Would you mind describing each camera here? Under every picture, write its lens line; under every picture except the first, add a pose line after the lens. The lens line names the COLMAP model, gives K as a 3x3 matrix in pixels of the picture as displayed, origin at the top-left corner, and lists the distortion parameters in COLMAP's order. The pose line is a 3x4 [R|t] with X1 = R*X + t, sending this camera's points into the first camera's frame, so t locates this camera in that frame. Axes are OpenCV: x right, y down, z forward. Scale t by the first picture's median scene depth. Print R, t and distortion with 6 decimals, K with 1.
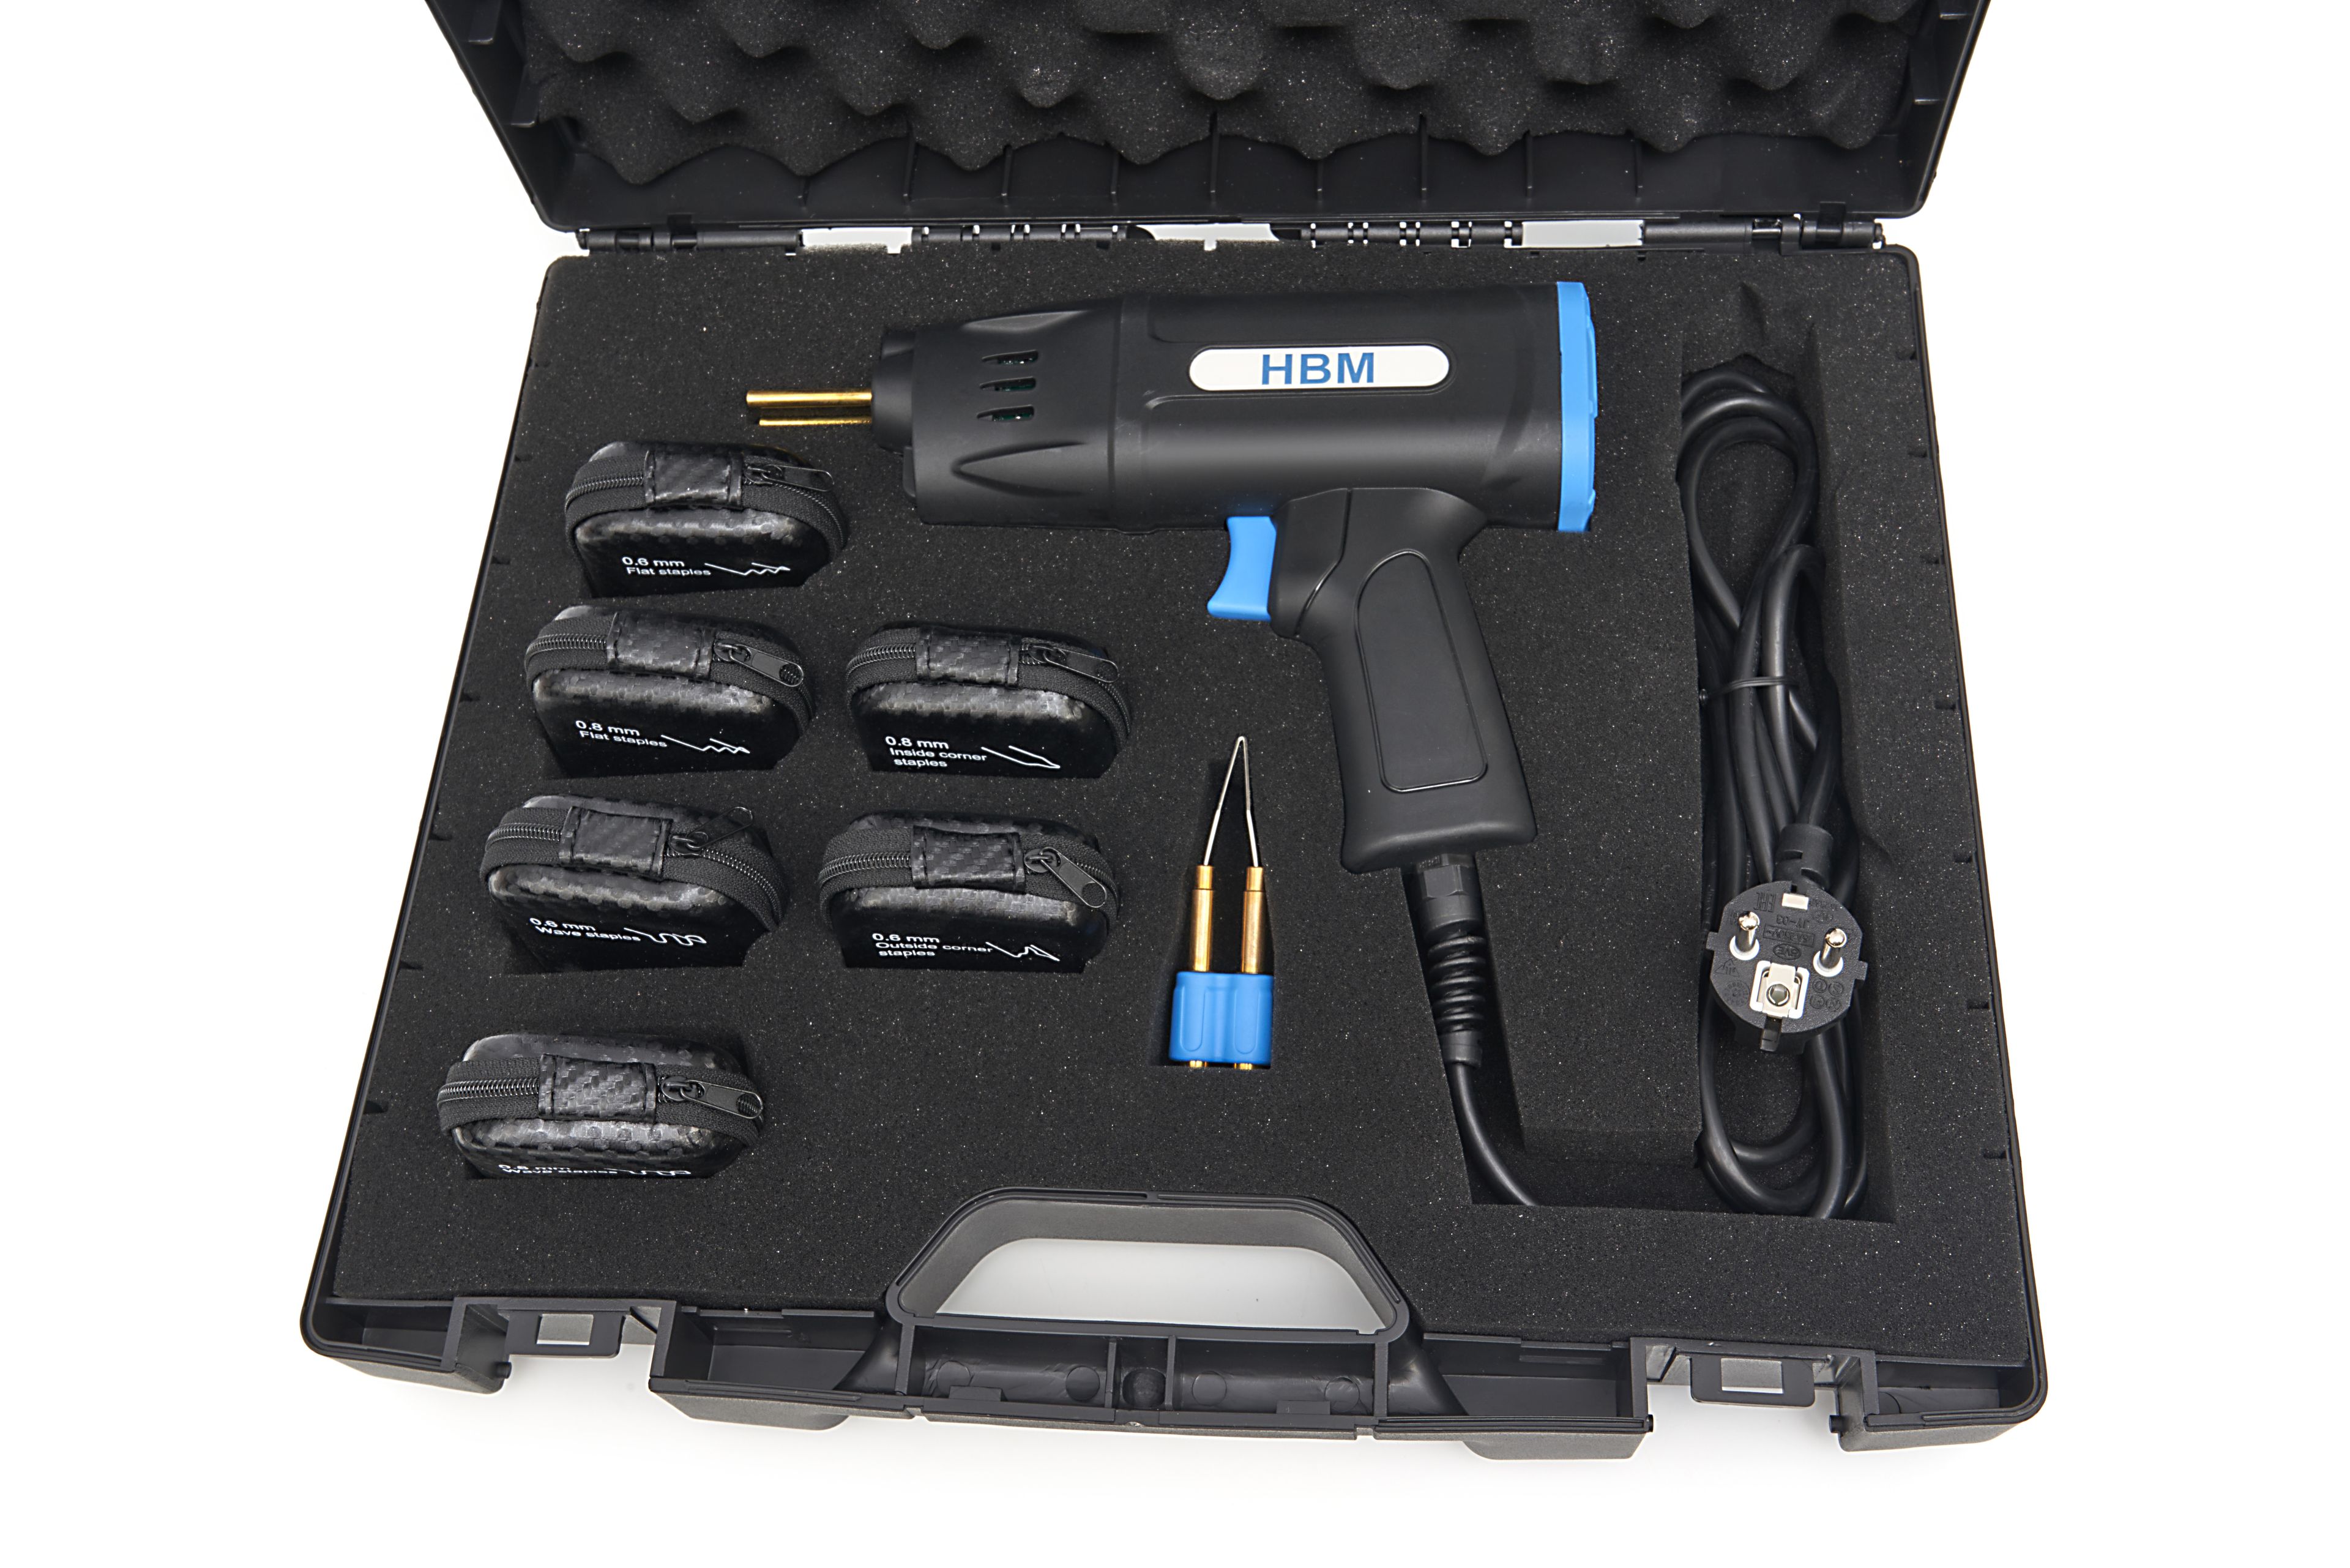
lens RADIAL K [[2230.2, 0, 1204.5], [0, 2230.2, 784.2], [0, 0, 1]] dist [0.013770, 0.004608]
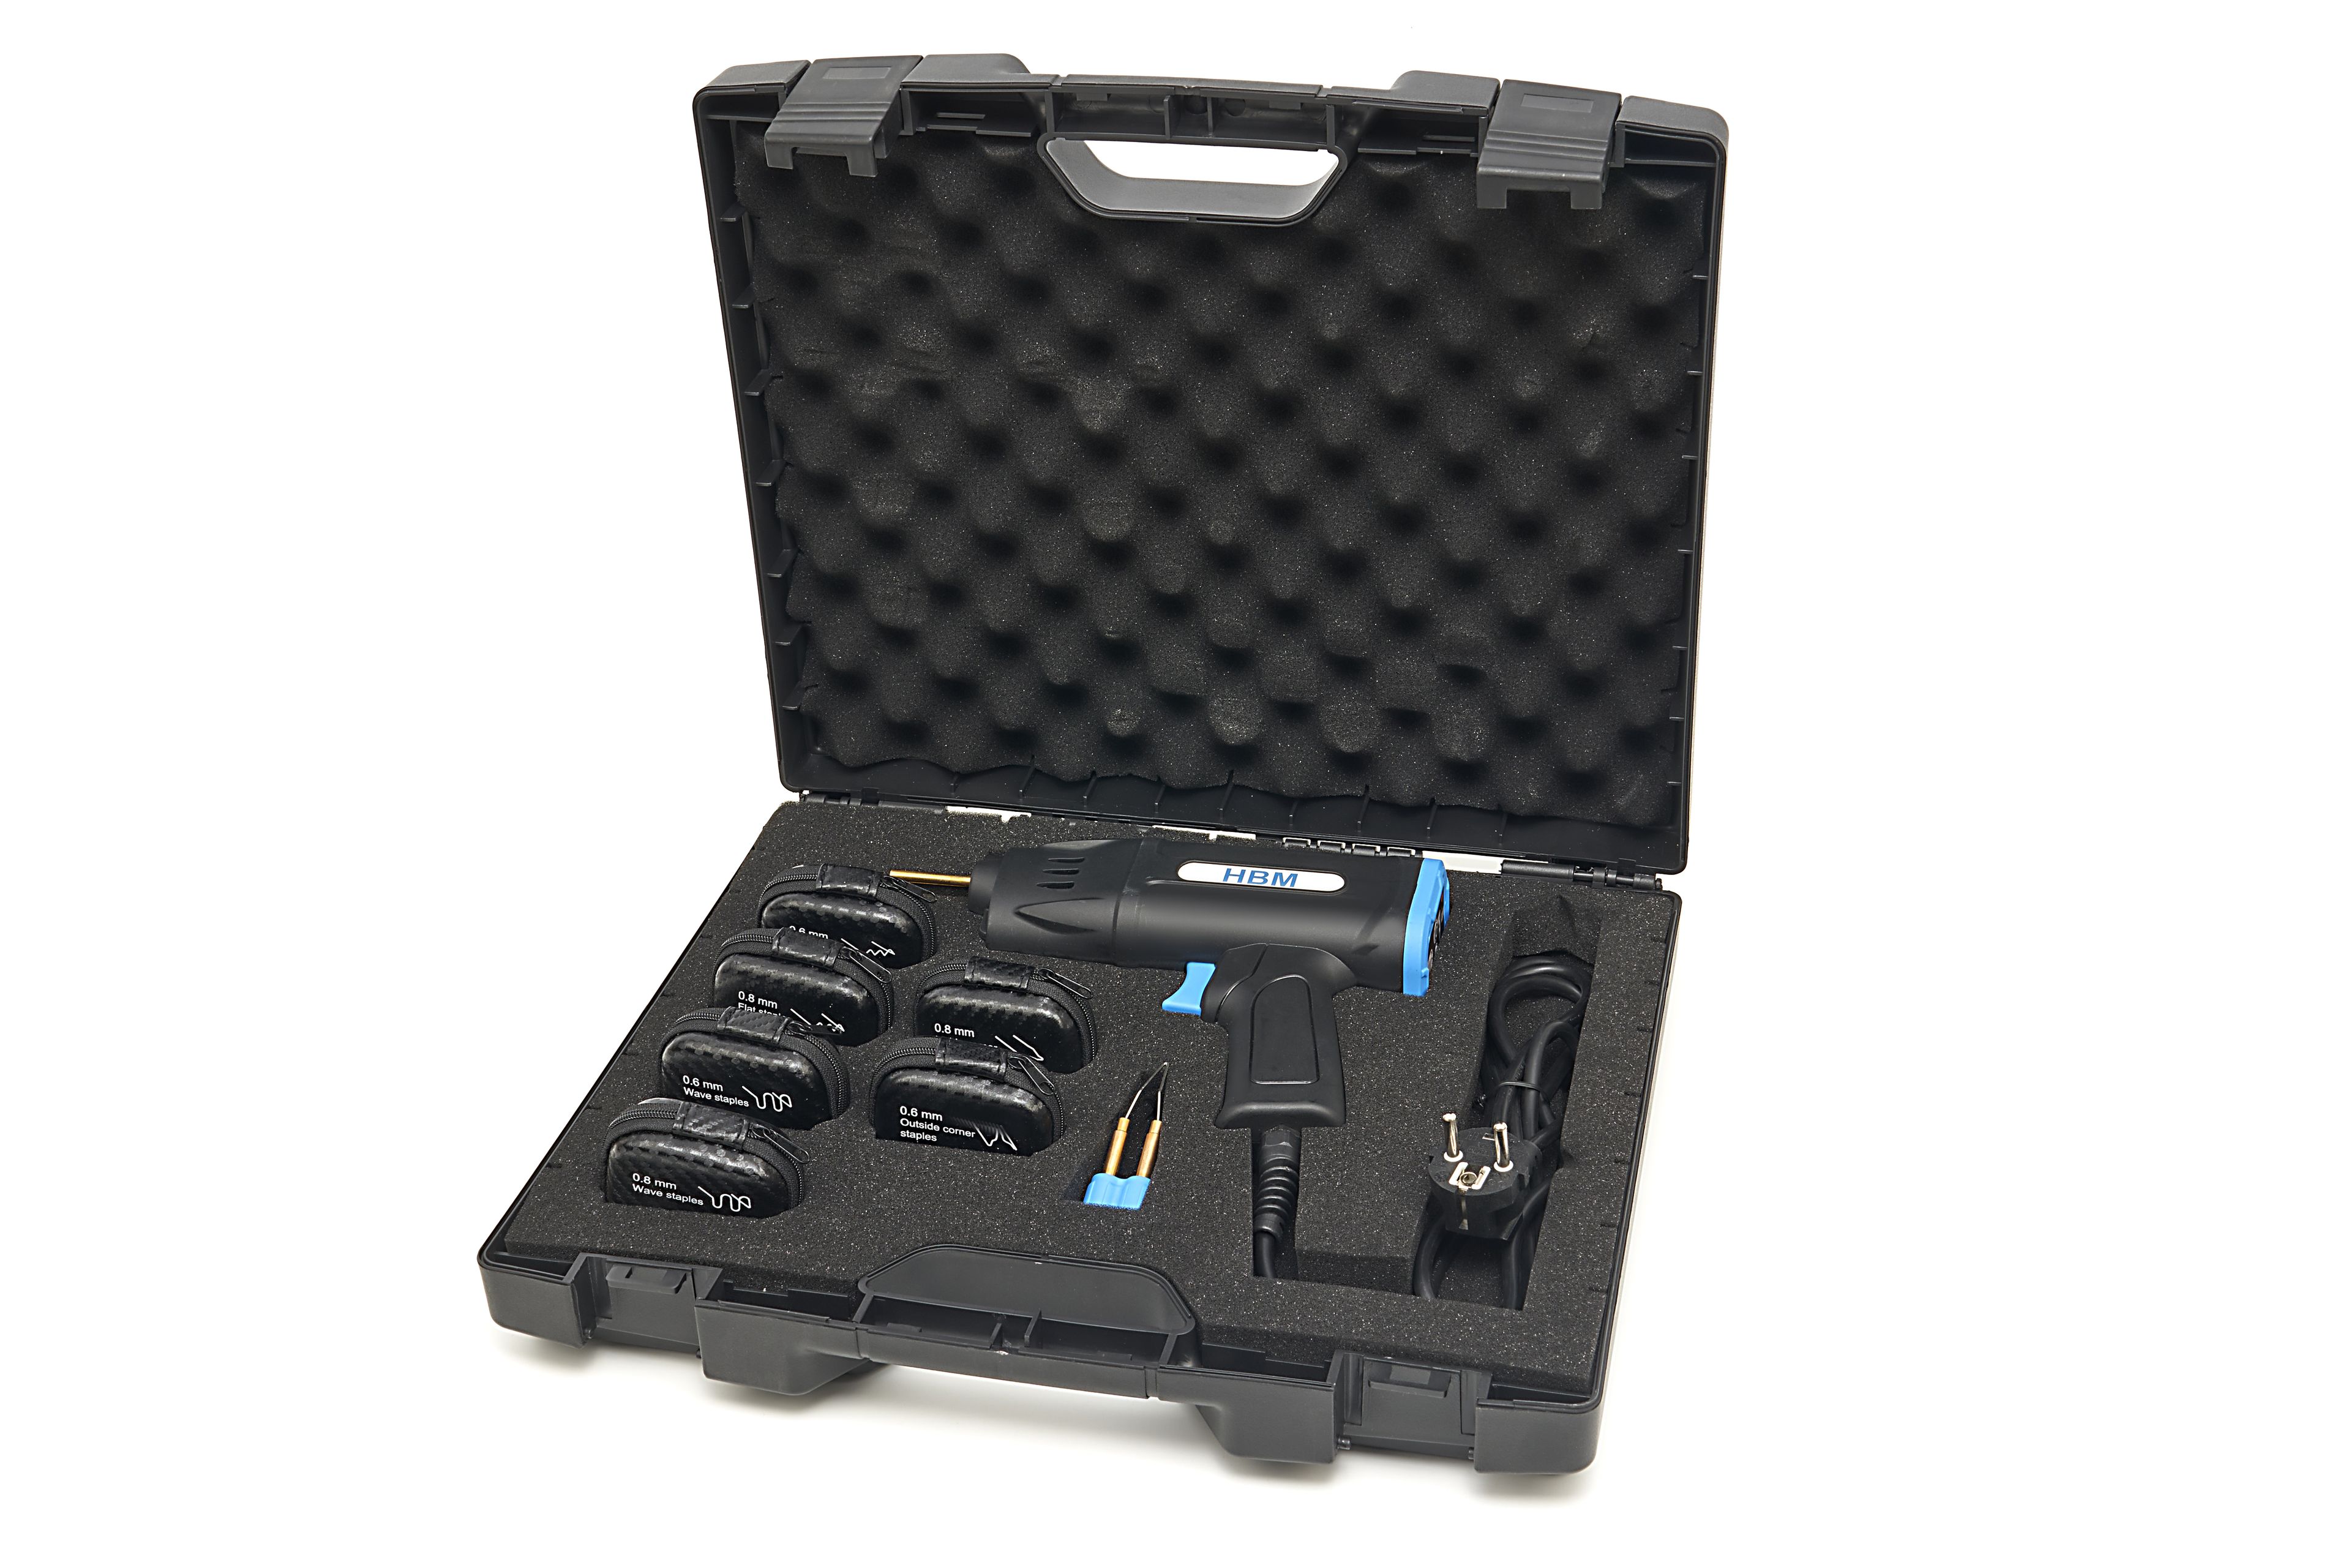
lens RADIAL K [[2843.3, 0, 1175.5], [0, 2843.3, 784.0], [0, 0, 1]] dist [-0.000377, 0.003351]
pose [[0.984252, 0.129075, -0.120776, 0.219503], [-0.173067, 0.842732, -0.509755, 0.759527], [0.035986, 0.522630, 0.851800, -0.692273]]
